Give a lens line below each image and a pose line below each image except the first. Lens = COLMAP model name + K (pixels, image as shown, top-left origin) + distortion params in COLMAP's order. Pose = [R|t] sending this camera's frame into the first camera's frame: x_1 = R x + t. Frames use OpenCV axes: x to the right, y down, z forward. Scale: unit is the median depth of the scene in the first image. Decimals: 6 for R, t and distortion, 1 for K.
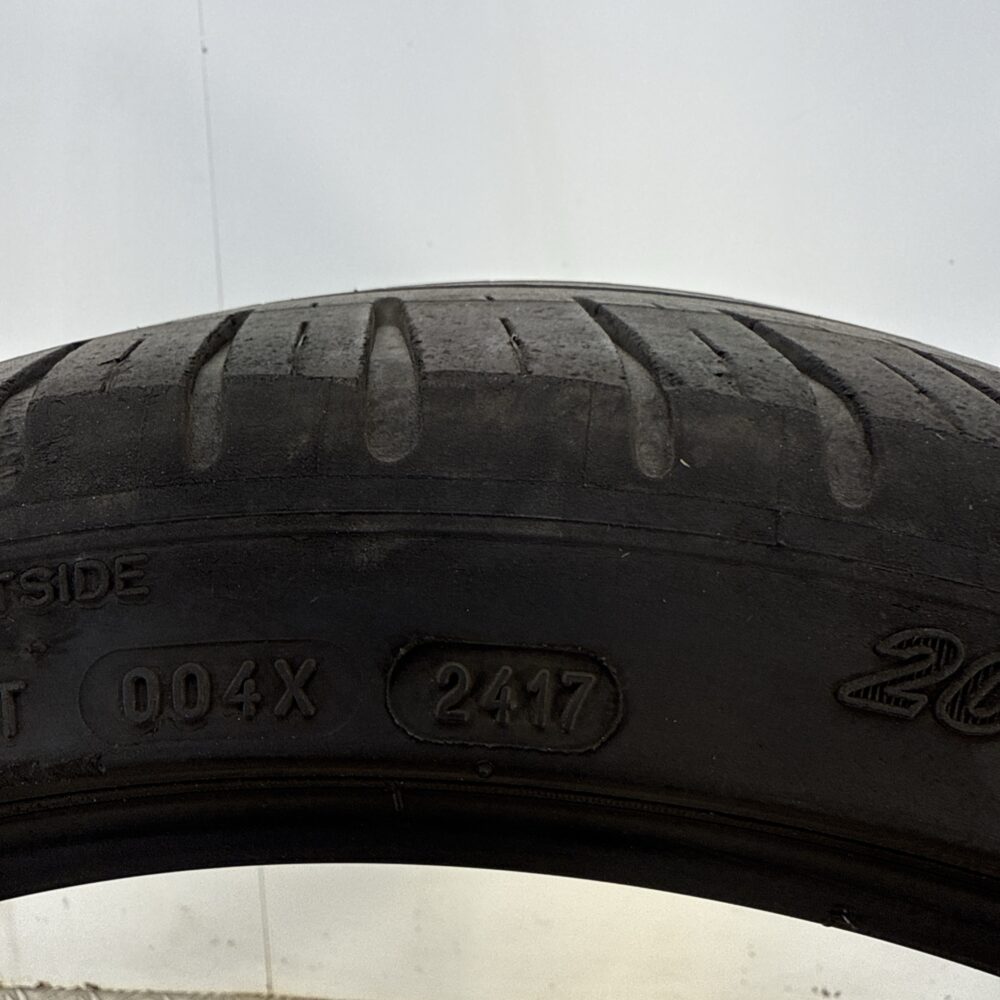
lens RADIAL K [[966.7, 0, 500.8], [0, 966.7, 503.8], [0, 0, 1]] dist [0.009444, 0.000000]
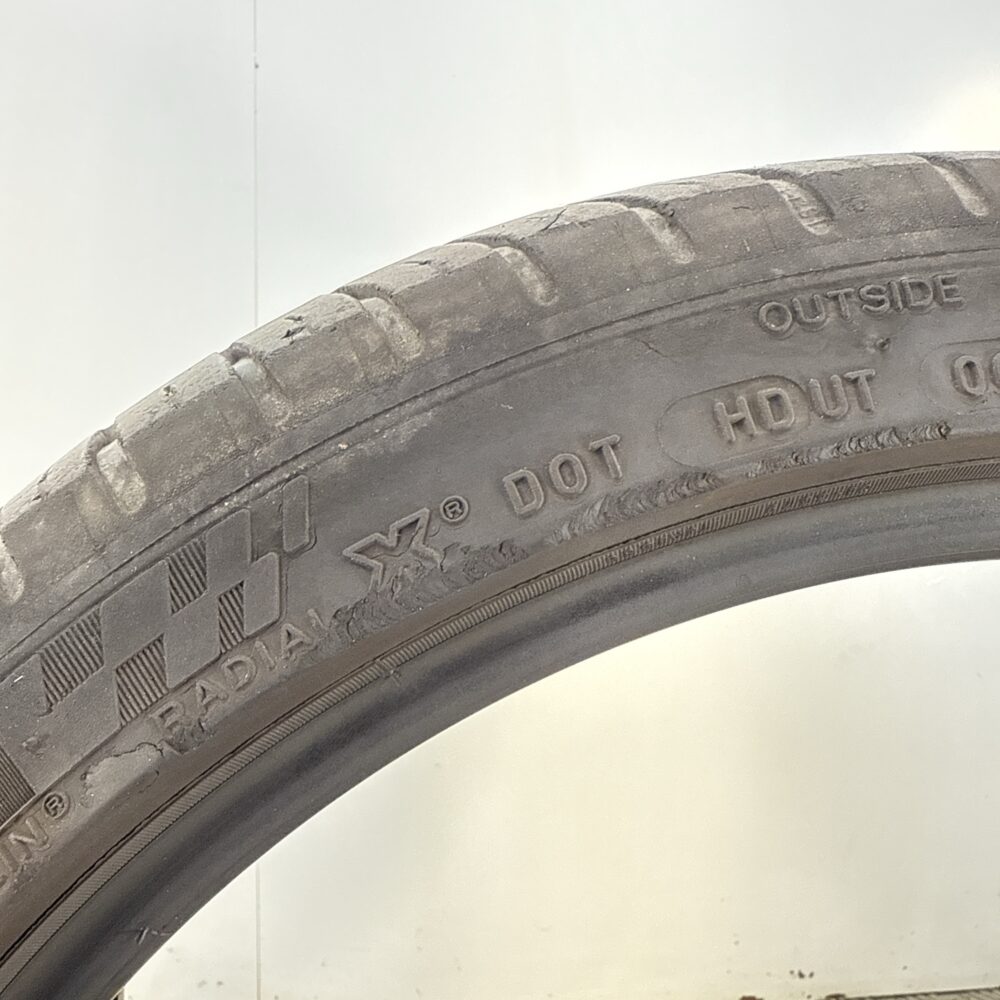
lens RADIAL K [[966.7, 0, 496.4], [0, 966.7, 496.4], [0, 0, 1]] dist [0.009444, 0.000000]
pose [[0.981537, -0.005867, 0.191183, -1.259414], [0.023404, 0.995703, -0.089598, 0.465606], [-0.189836, 0.092418, 0.977457, -0.138119]]
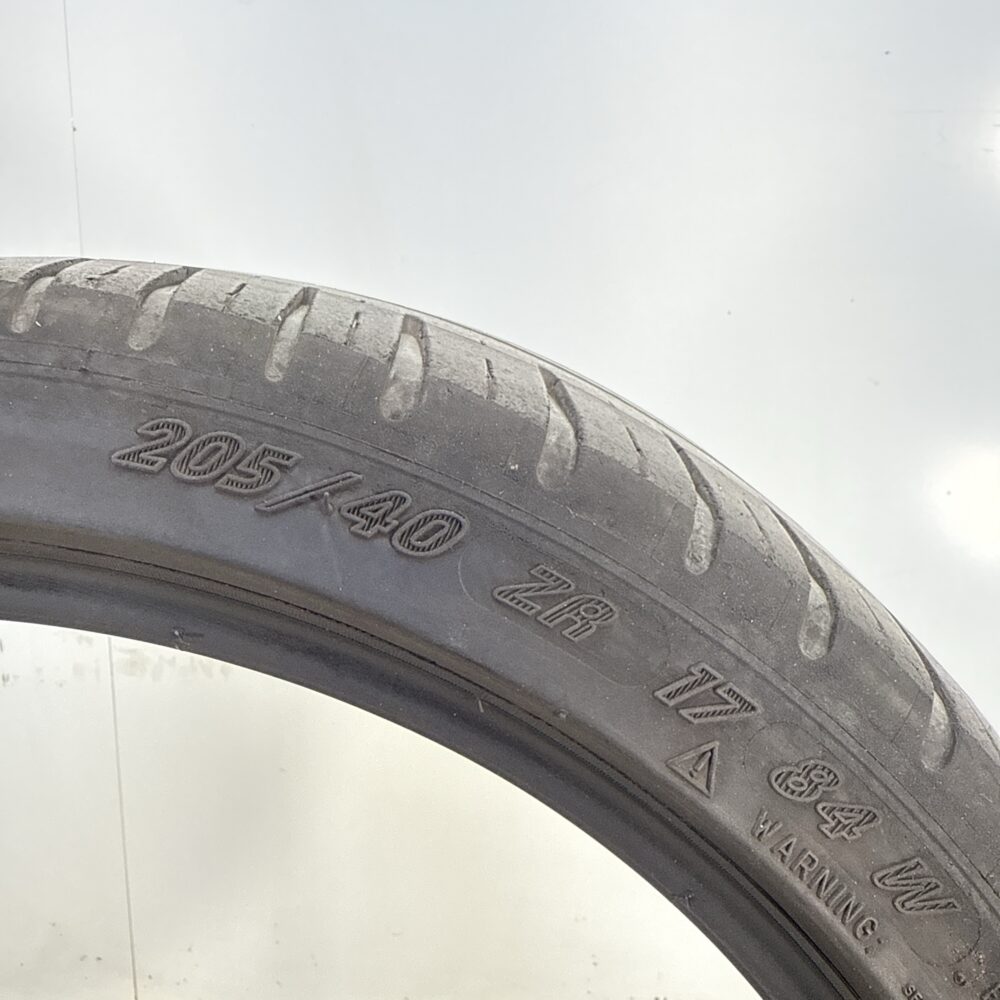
lens RADIAL K [[966.7, 0, 501.0], [0, 966.7, 499.2], [0, 0, 1]] dist [0.009444, 0.000000]
pose [[0.999928, -0.001723, 0.011888, 0.938743], [0.002831, 0.995589, -0.093777, 0.401484], [-0.011674, 0.093804, 0.995522, -0.587017]]
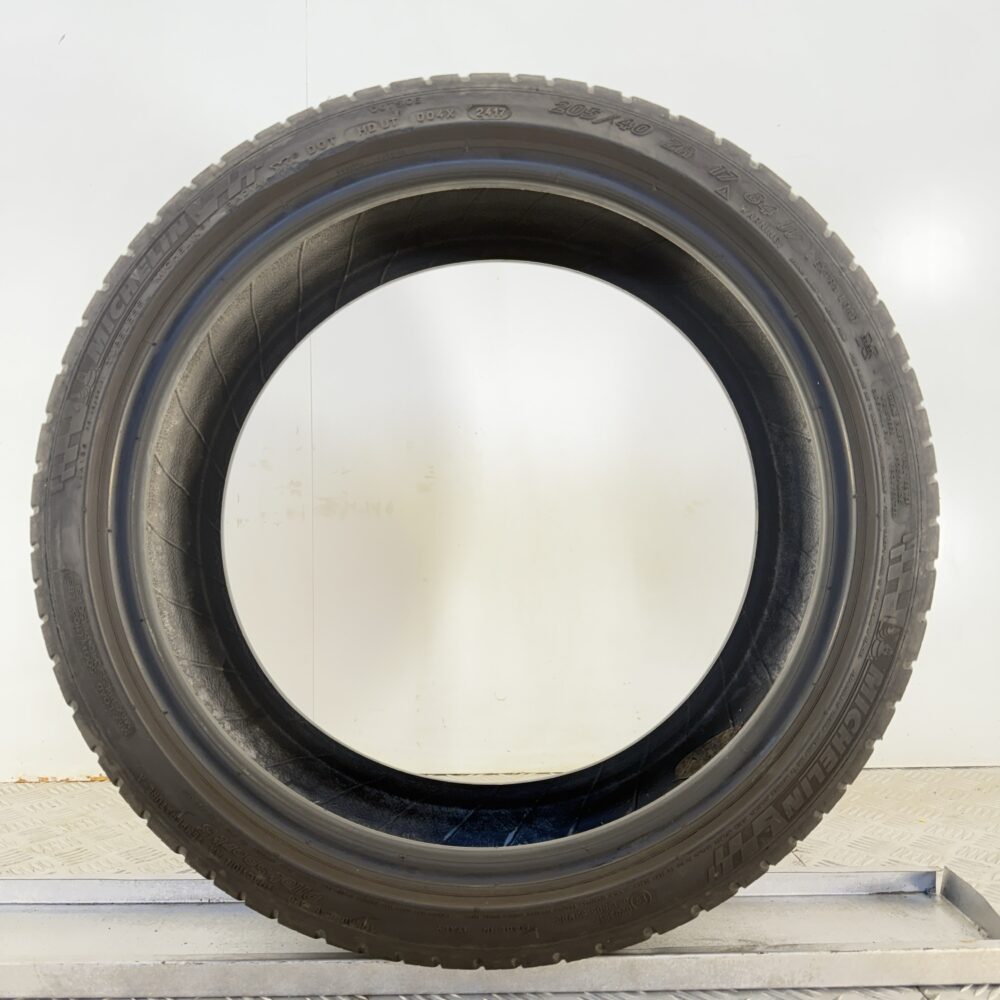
lens RADIAL K [[977.0, 0, 498.9], [0, 977.0, 495.2], [0, 0, 1]] dist [0.102156, 0.000000]
pose [[0.997397, -0.023027, 0.068336, -0.367095], [0.043431, 0.948315, -0.314344, 3.927792], [-0.057566, 0.316494, 0.946846, -3.555289]]
